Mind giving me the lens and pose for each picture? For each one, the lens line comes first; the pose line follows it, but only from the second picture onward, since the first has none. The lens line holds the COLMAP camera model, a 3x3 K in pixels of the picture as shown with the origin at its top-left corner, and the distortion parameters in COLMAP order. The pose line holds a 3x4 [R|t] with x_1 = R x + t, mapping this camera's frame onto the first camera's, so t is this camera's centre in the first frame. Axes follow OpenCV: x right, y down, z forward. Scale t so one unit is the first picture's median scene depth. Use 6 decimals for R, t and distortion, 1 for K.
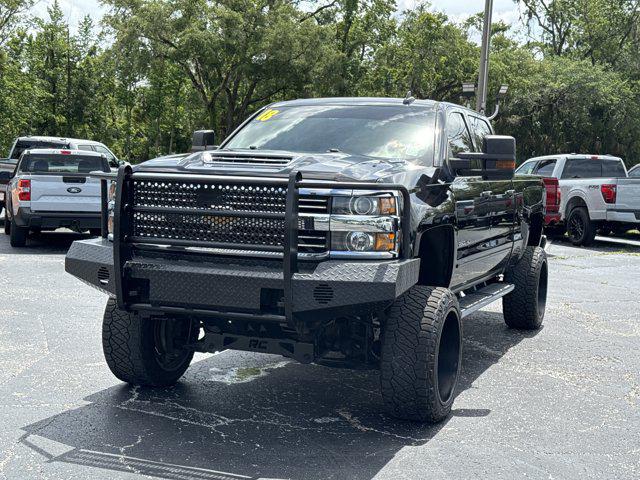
lens RADIAL K [[1144.4, 0, 327.9], [0, 1144.4, 241.0], [0, 0, 1]] dist [0.195176, -0.232211]
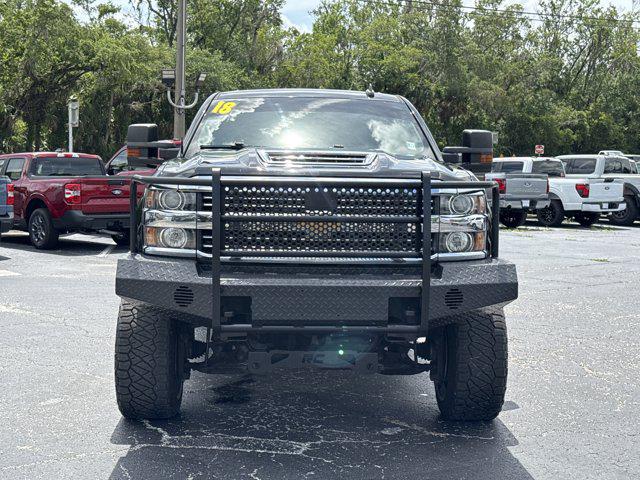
lens RADIAL K [[1144.4, 0, 327.9], [0, 1144.4, 241.0], [0, 0, 1]] dist [0.195176, -0.232211]
pose [[0.884663, -0.050081, 0.463533, -0.489727], [0.043046, 0.998741, 0.025753, -0.028422], [-0.464239, -0.002830, 0.885705, 0.183784]]
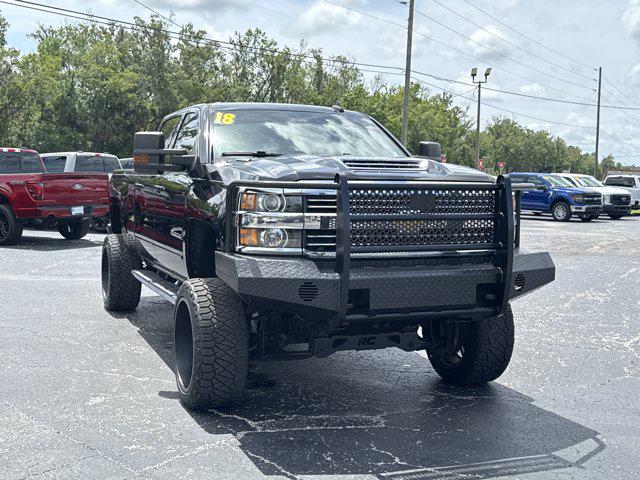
lens RADIAL K [[929.2, 0, 320.0], [0, 929.2, 240.0], [0, 0, 1]] dist [0.142038, -0.085107]
pose [[0.635199, -0.074014, 0.768794, -0.759643], [0.055125, 0.997204, 0.050458, -0.048683], [-0.770379, 0.010329, 0.637503, 0.507470]]
